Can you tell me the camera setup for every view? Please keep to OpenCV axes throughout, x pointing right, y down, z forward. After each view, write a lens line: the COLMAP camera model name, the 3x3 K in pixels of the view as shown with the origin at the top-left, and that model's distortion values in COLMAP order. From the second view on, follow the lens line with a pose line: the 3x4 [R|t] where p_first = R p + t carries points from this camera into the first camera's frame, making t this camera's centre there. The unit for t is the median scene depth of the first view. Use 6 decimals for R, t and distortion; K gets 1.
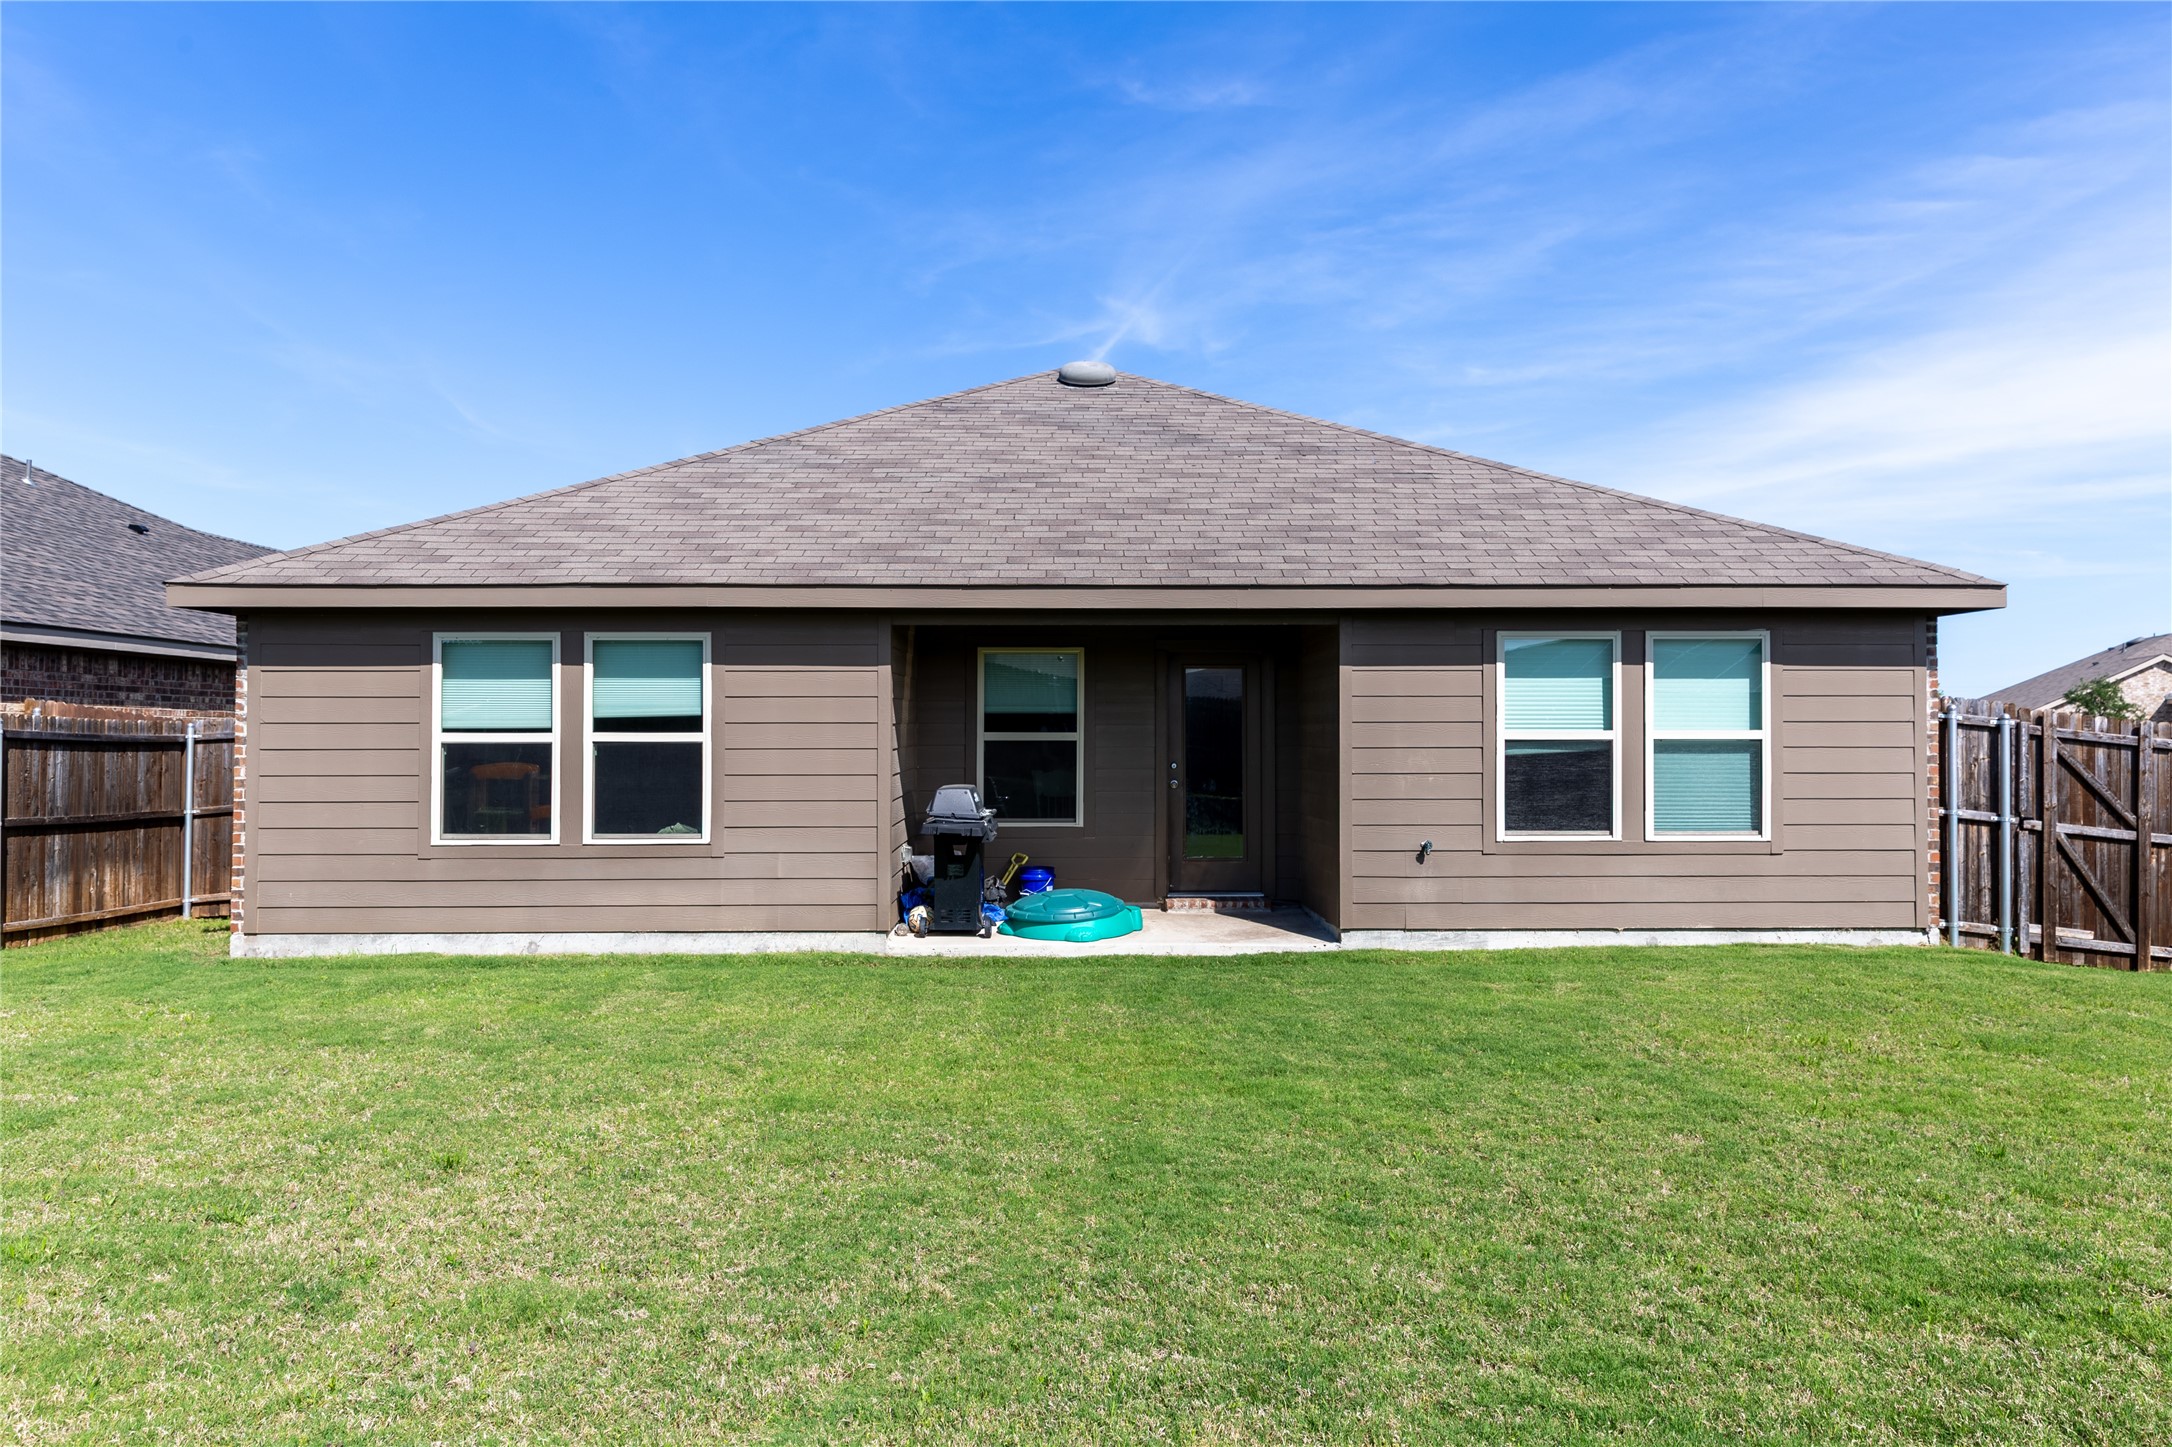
lens RADIAL K [[1485.3, 0, 1086.6], [0, 1485.3, 730.8], [0, 0, 1]] dist [0.019282, -0.000840]
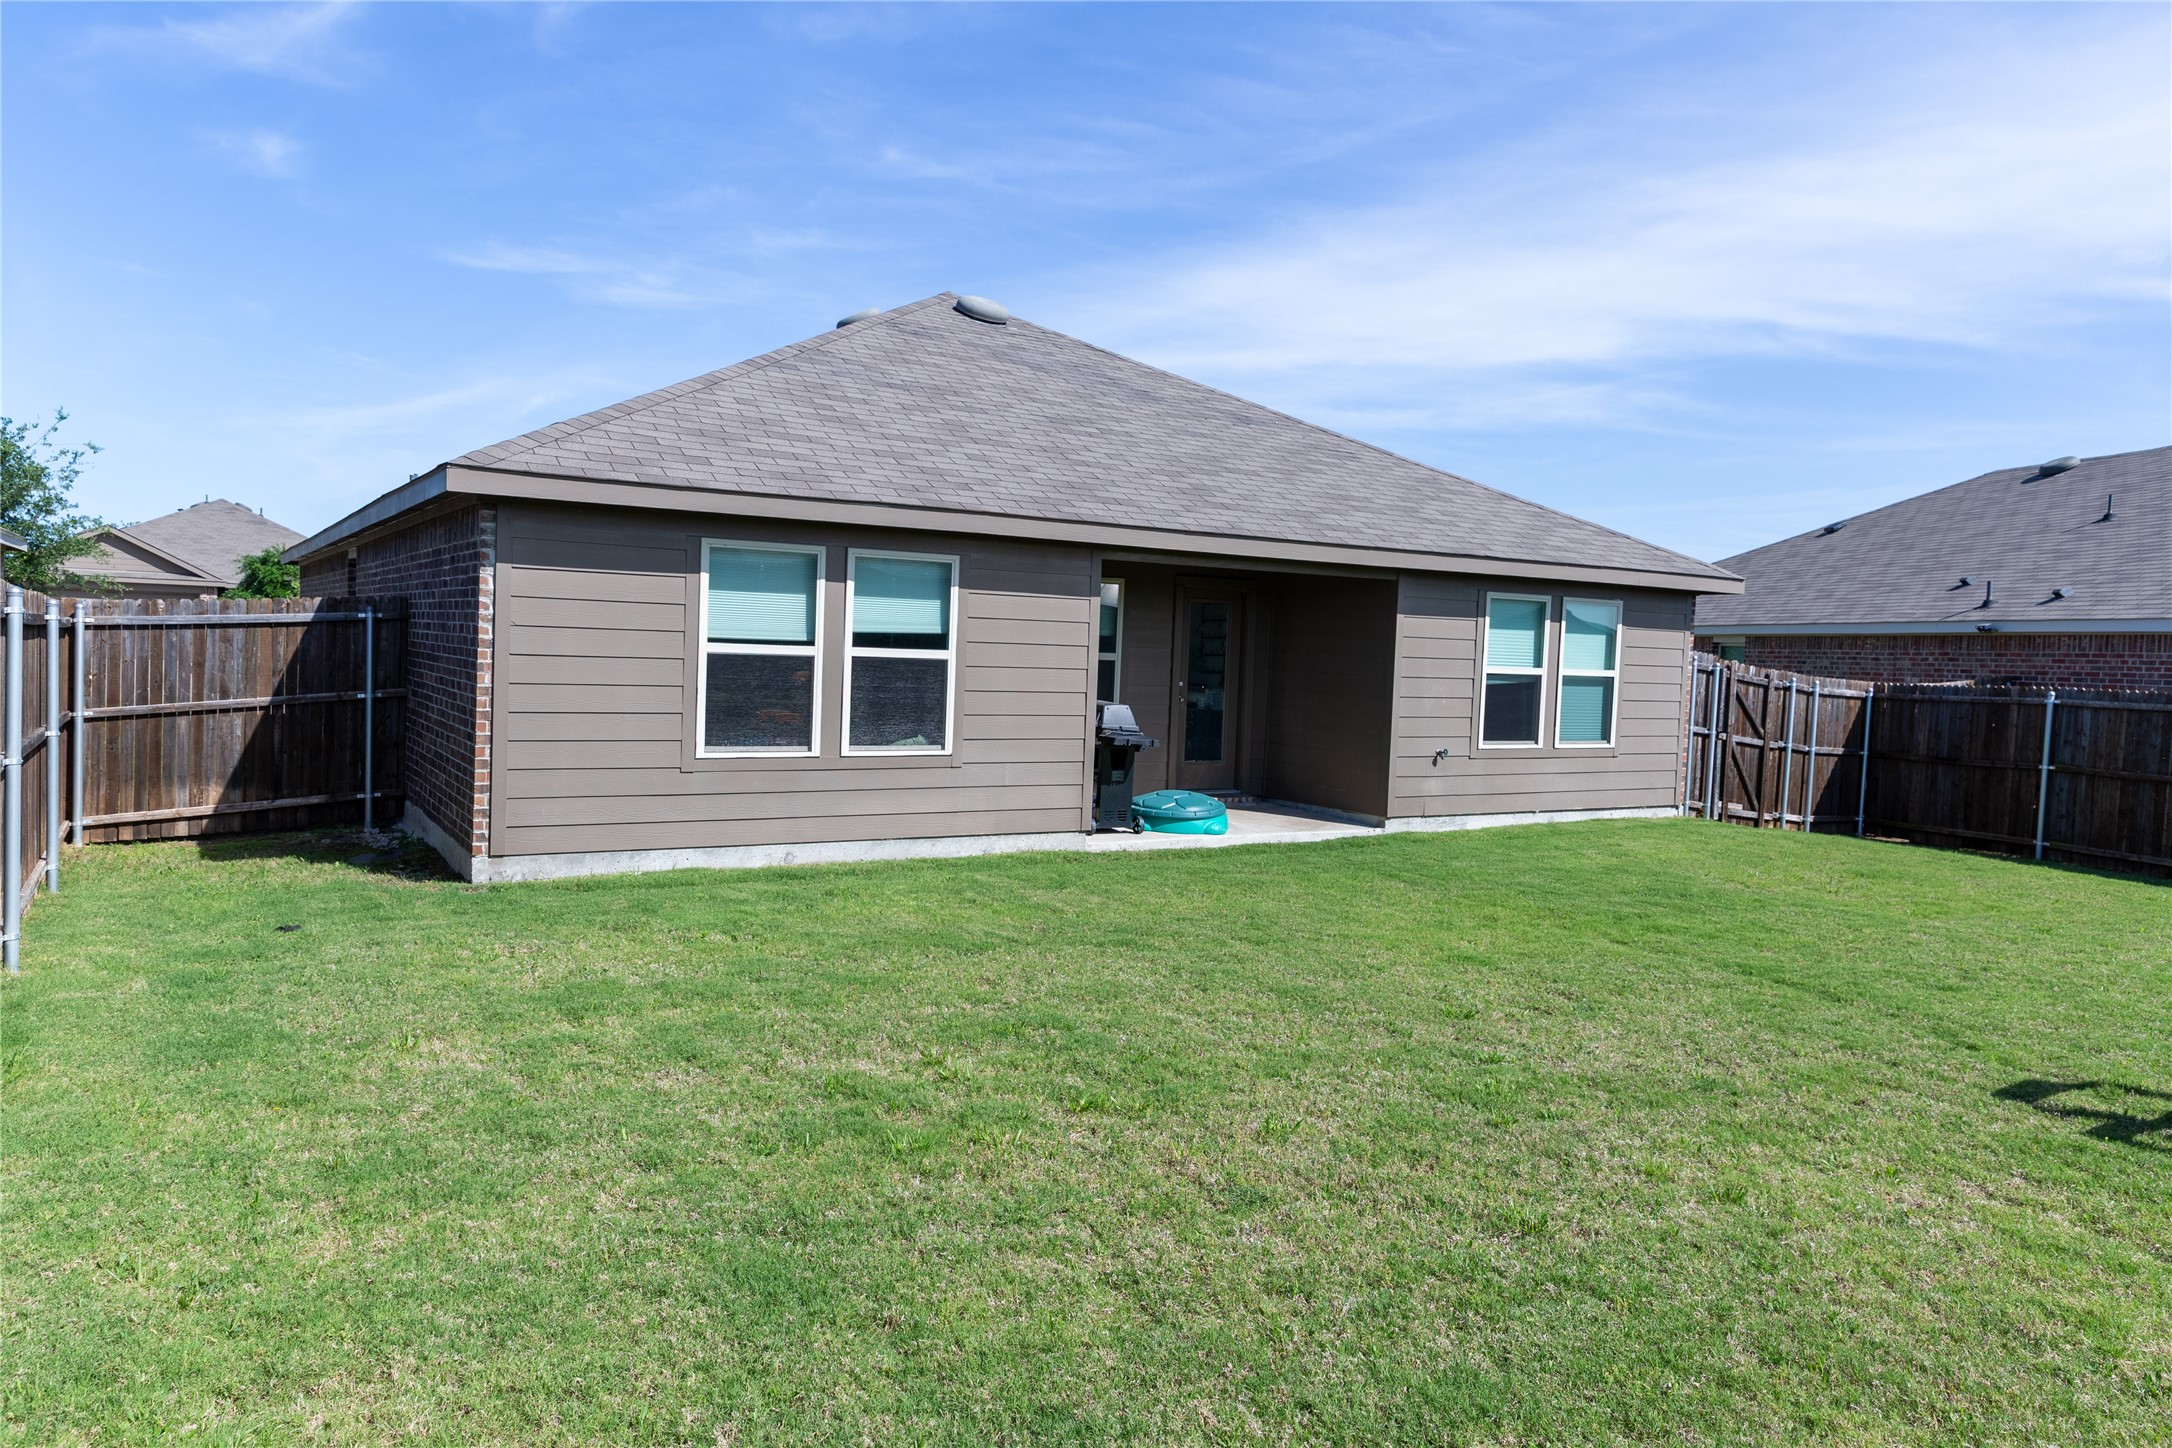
lens RADIAL K [[1485.3, 0, 1091.3], [0, 1485.3, 718.4], [0, 0, 1]] dist [0.019282, -0.000840]
pose [[0.852970, 0.005740, 0.521928, -0.724024], [-0.033220, 0.998509, 0.043308, 0.000113], [-0.520902, -0.054279, 0.851889, 0.037885]]
